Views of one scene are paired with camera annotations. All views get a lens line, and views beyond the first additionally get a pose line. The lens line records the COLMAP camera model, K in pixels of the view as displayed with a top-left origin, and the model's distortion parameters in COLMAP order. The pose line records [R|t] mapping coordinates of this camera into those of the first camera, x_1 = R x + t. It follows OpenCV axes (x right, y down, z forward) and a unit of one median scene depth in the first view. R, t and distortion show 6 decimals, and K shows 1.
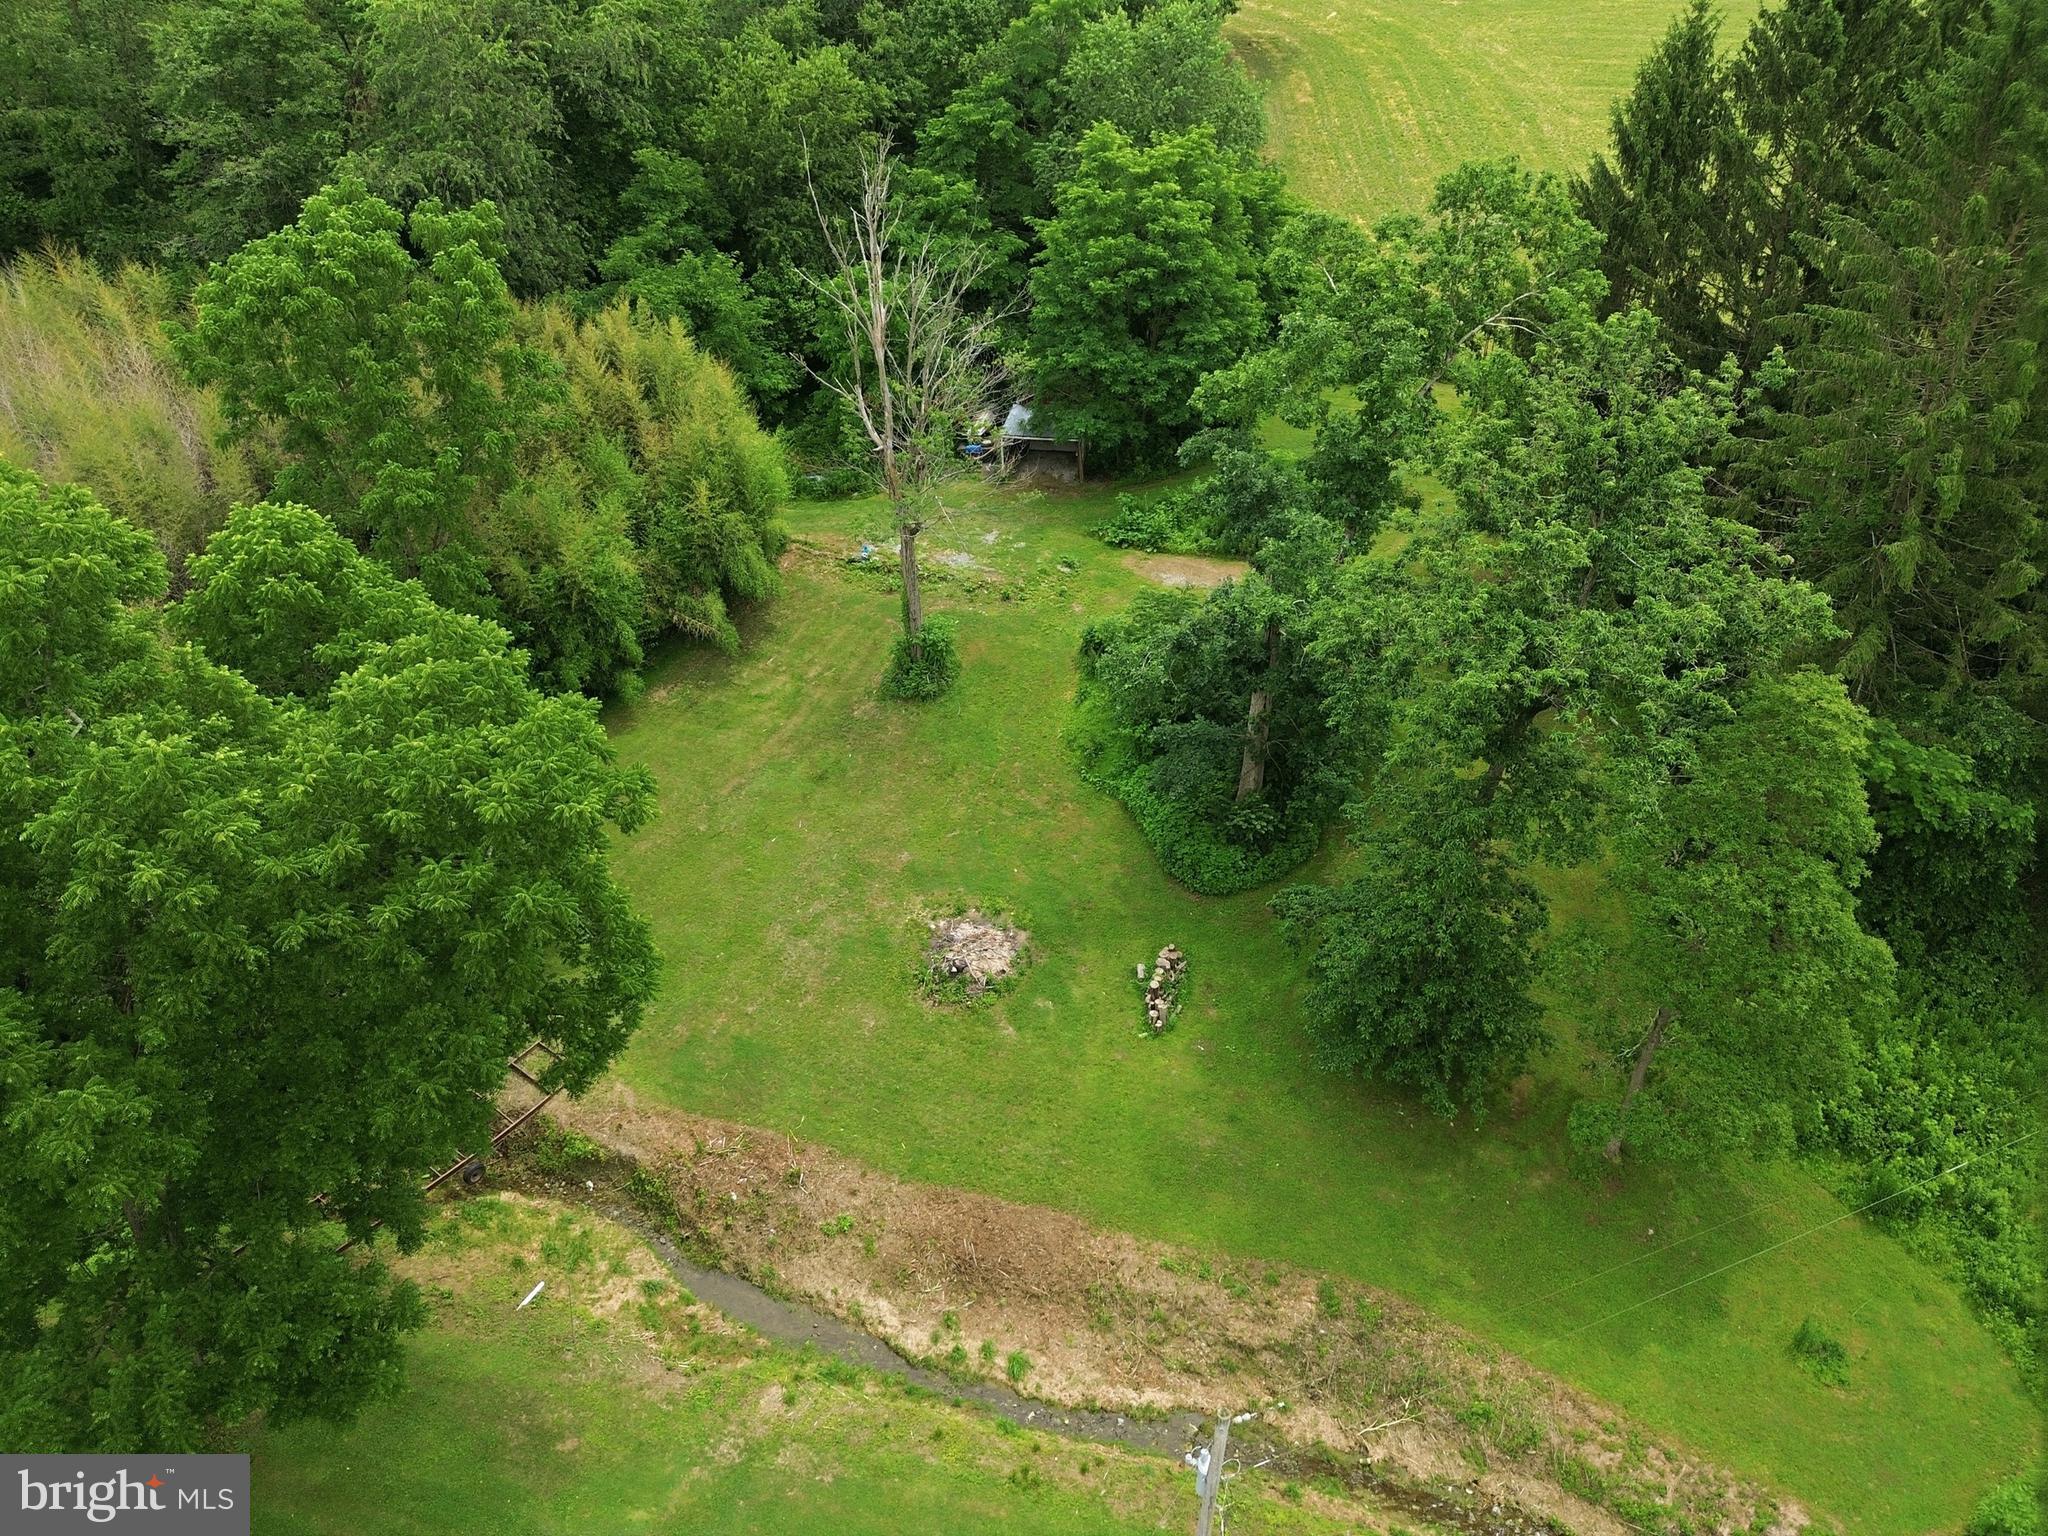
lens RADIAL K [[1452.2, 0, 1021.2], [0, 1452.2, 764.2], [0, 0, 1]] dist [0.097291, -0.116998]
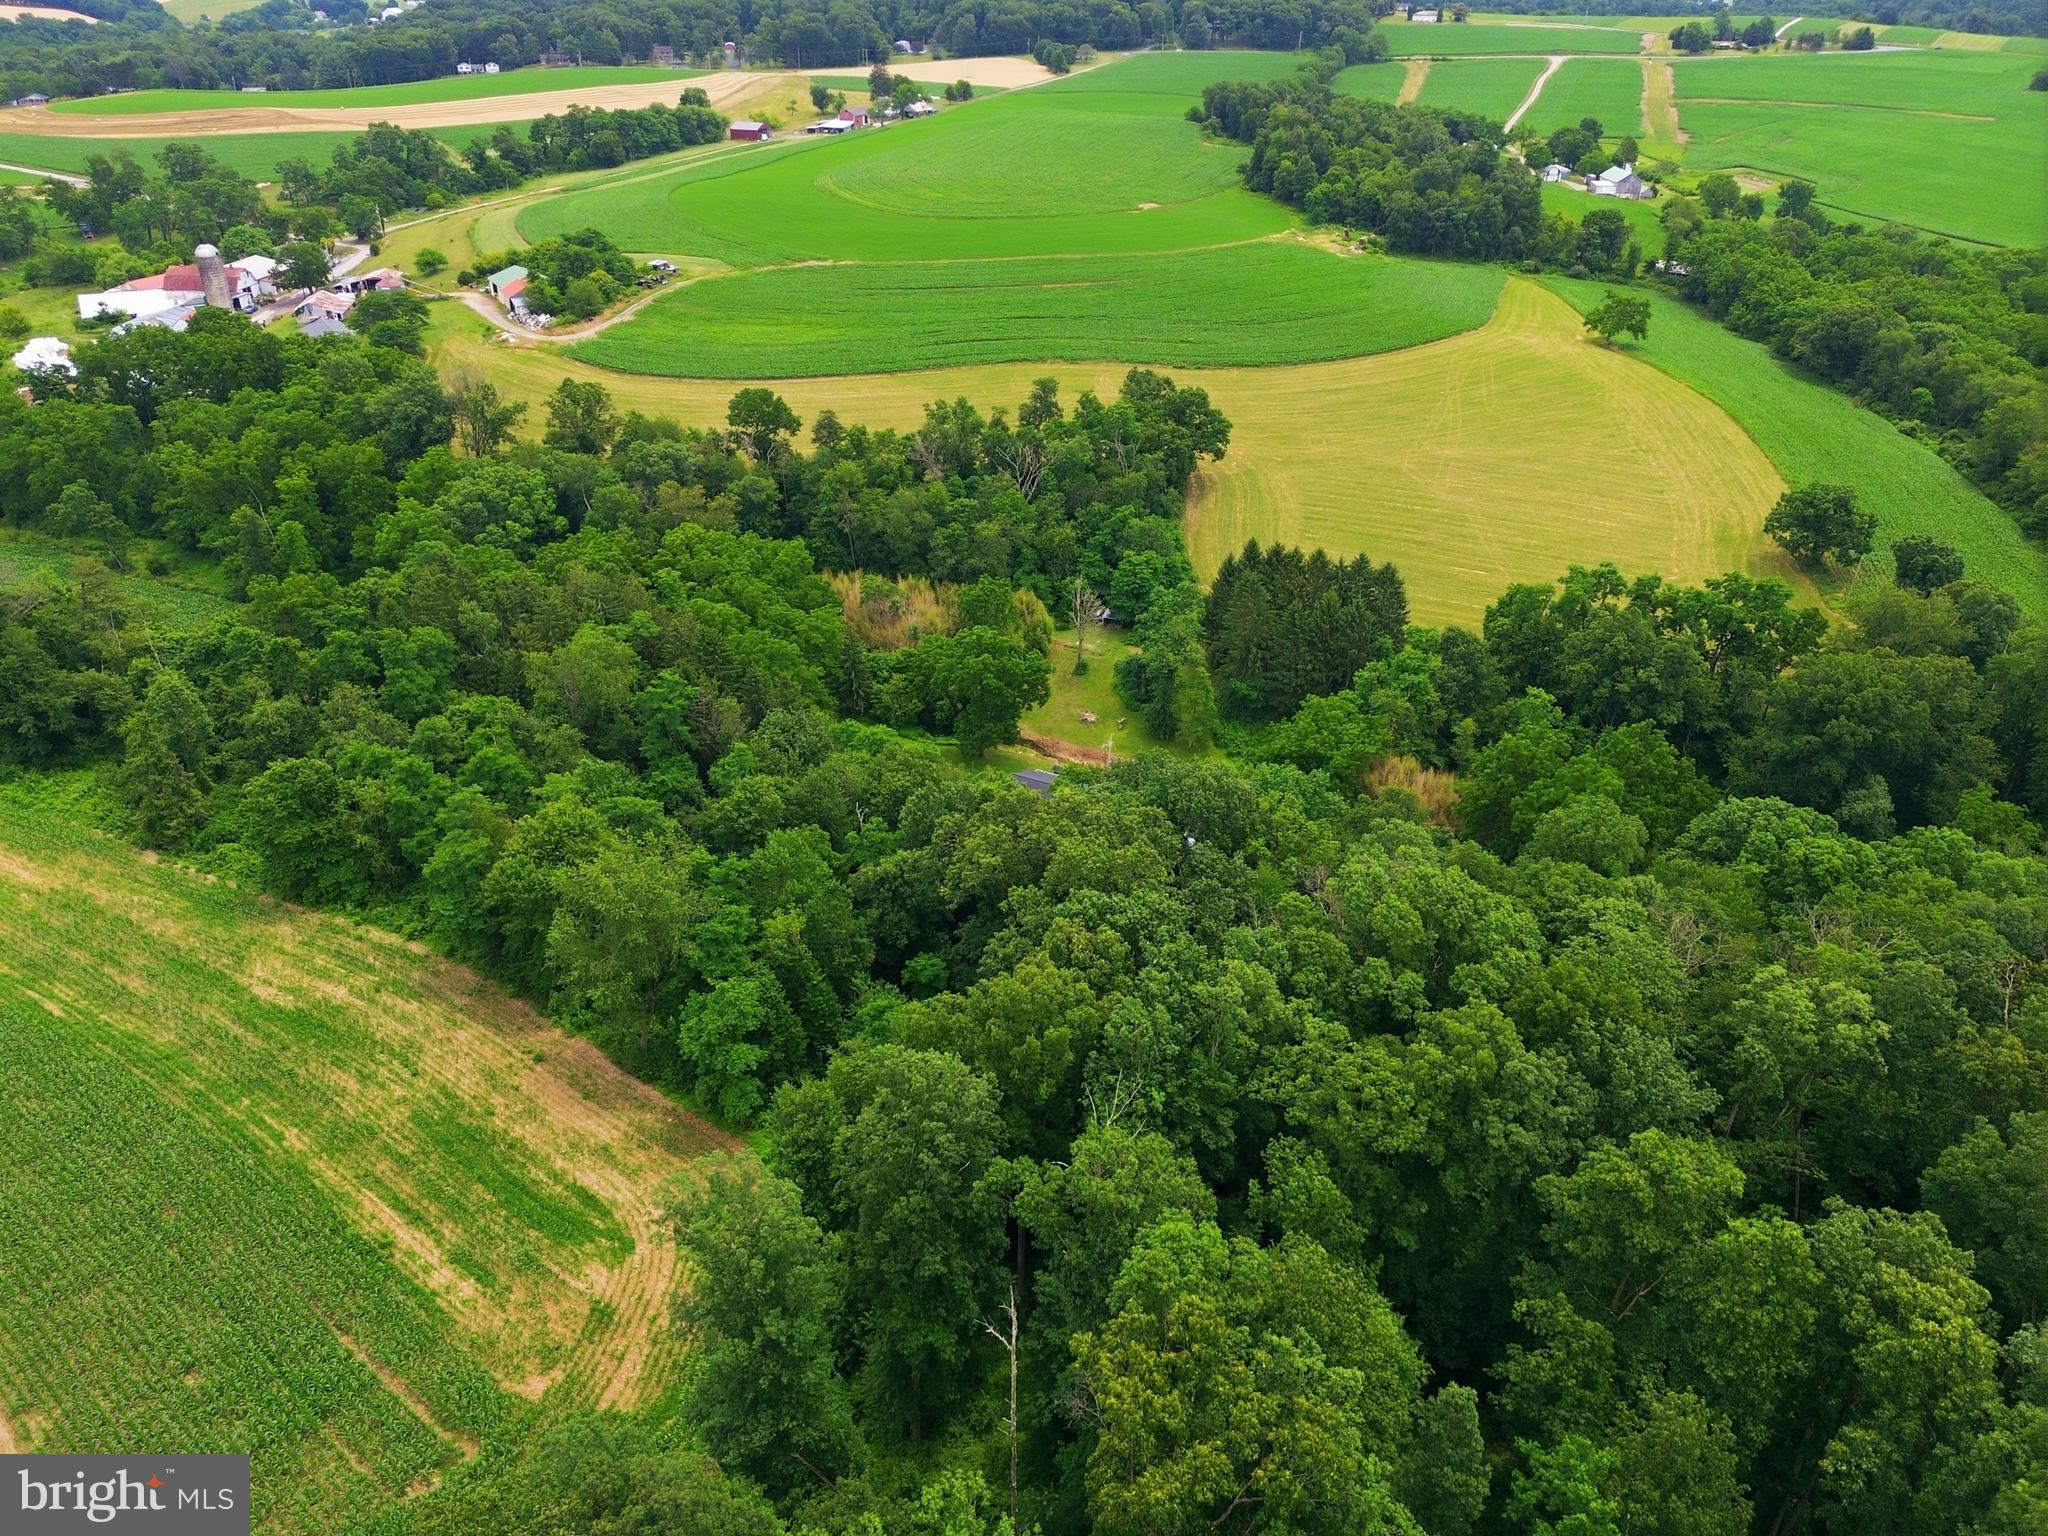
lens RADIAL K [[1420.9, 0, 1011.9], [0, 1420.9, 796.0], [0, 0, 1]] dist [0.069256, -0.050848]
pose [[0.993640, 0.058223, -0.096387, 0.201205], [-0.061342, 0.997674, -0.029712, 0.568943], [0.094433, 0.035435, 0.994900, -4.114298]]
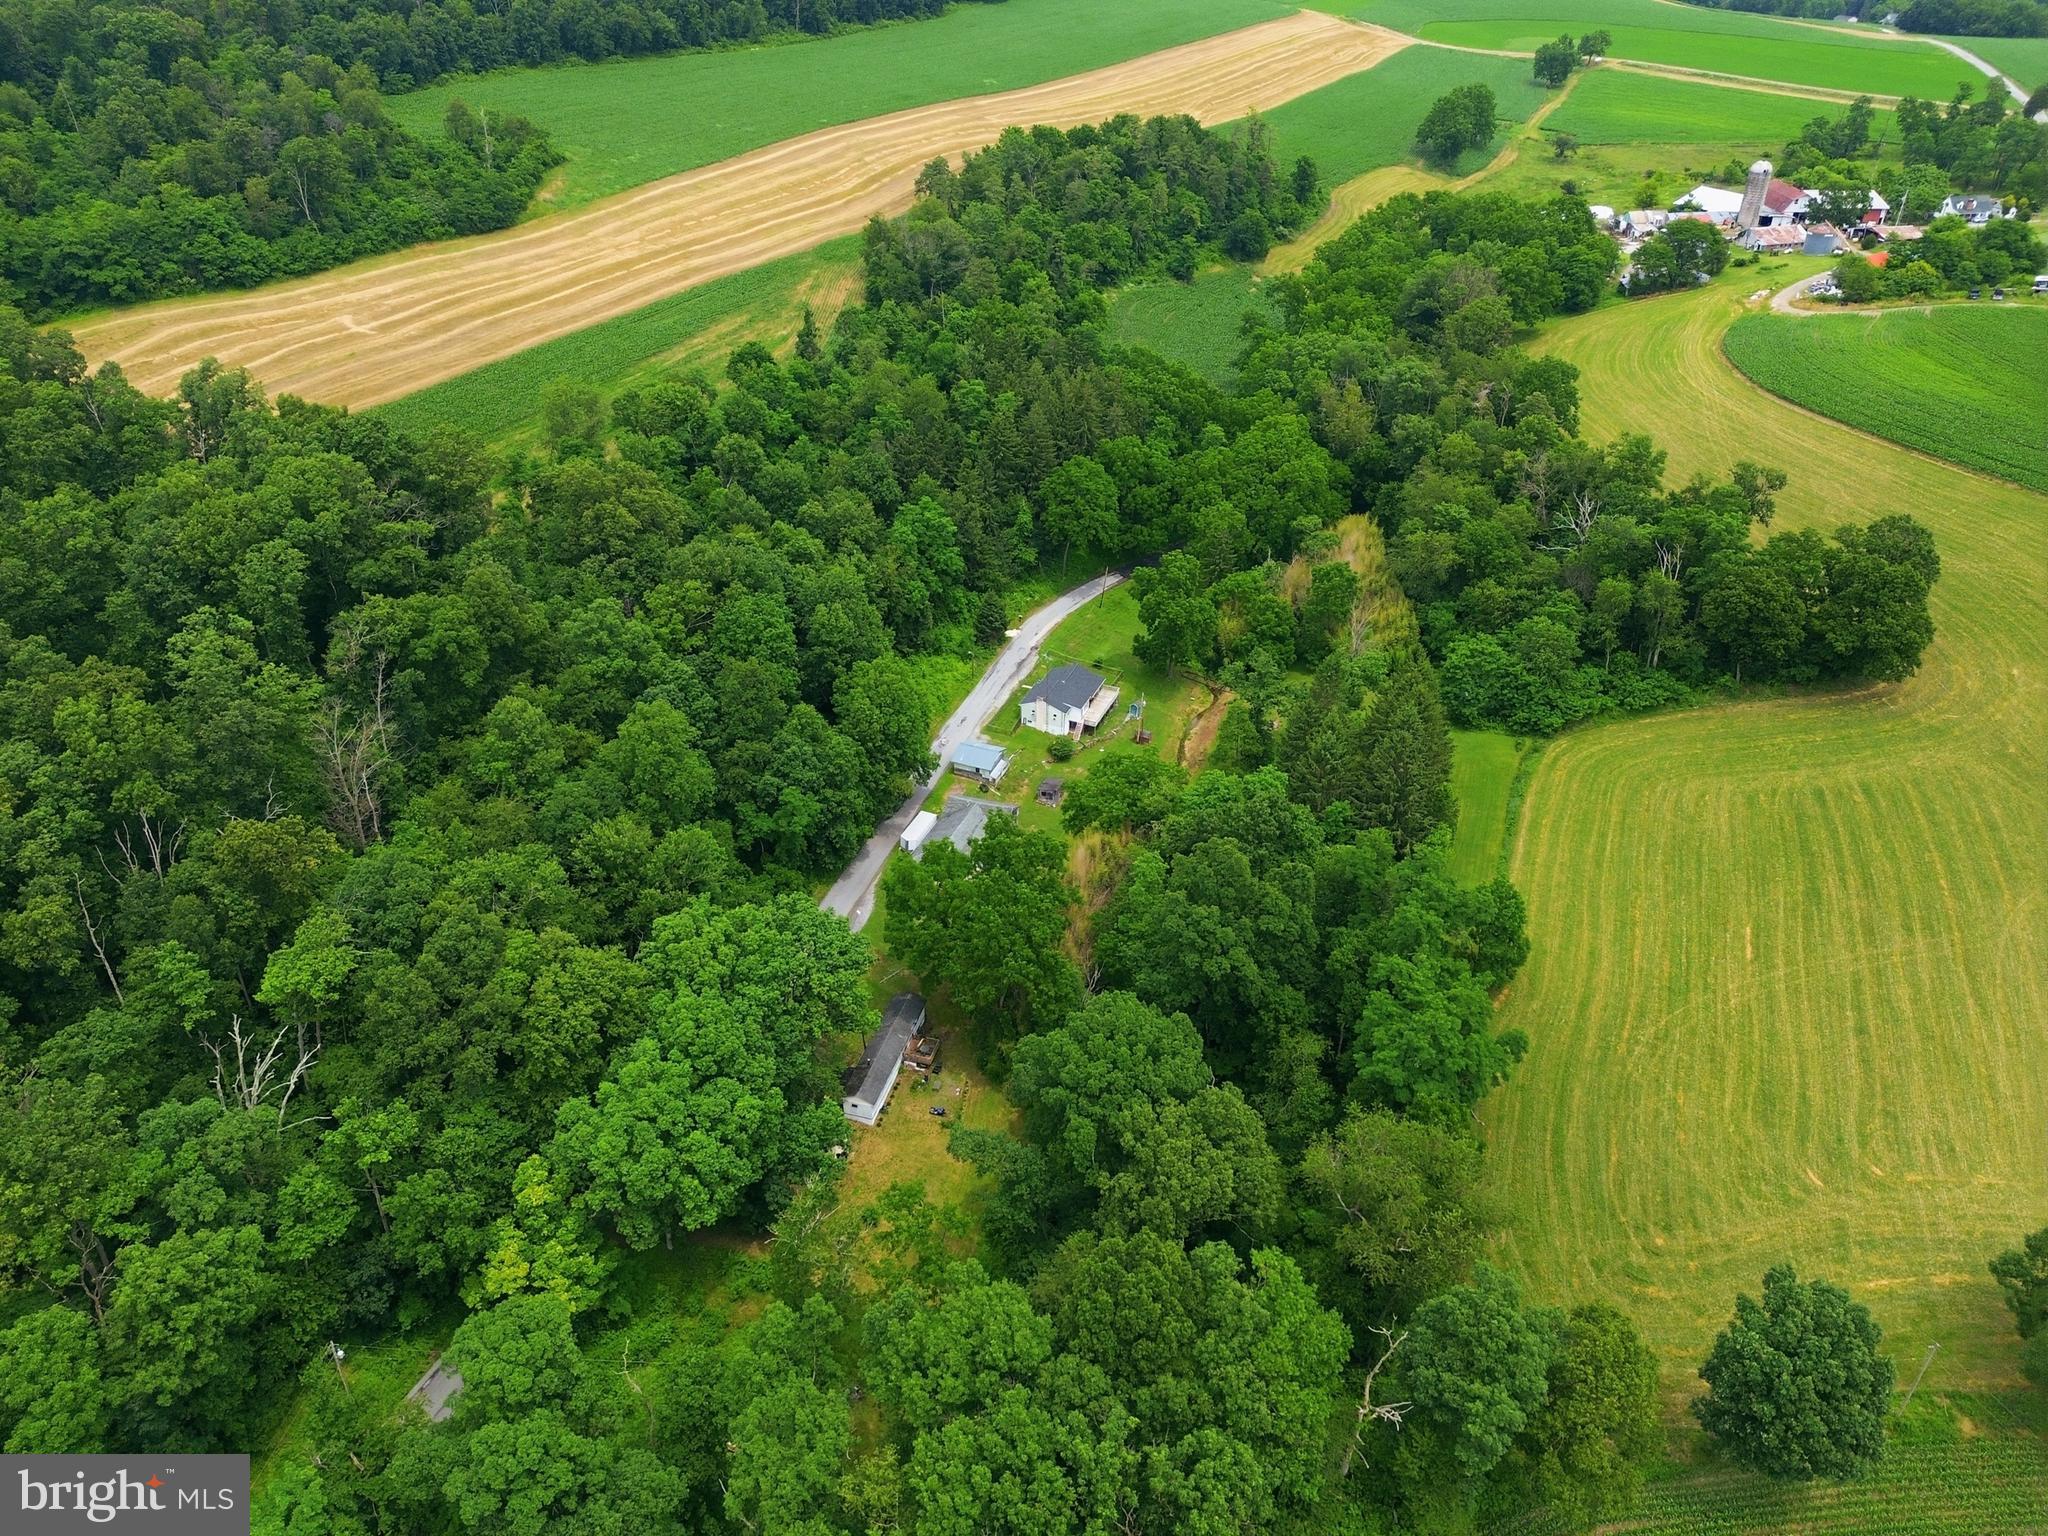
lens RADIAL K [[1448.7, 0, 1025.4], [0, 1448.7, 774.4], [0, 0, 1]] dist [0.058927, -0.048089]
pose [[-0.013164, 0.538249, -0.842683, 4.186751], [-0.539911, 0.705515, 0.459069, -1.558800], [0.841619, 0.461017, 0.281320, -1.046205]]
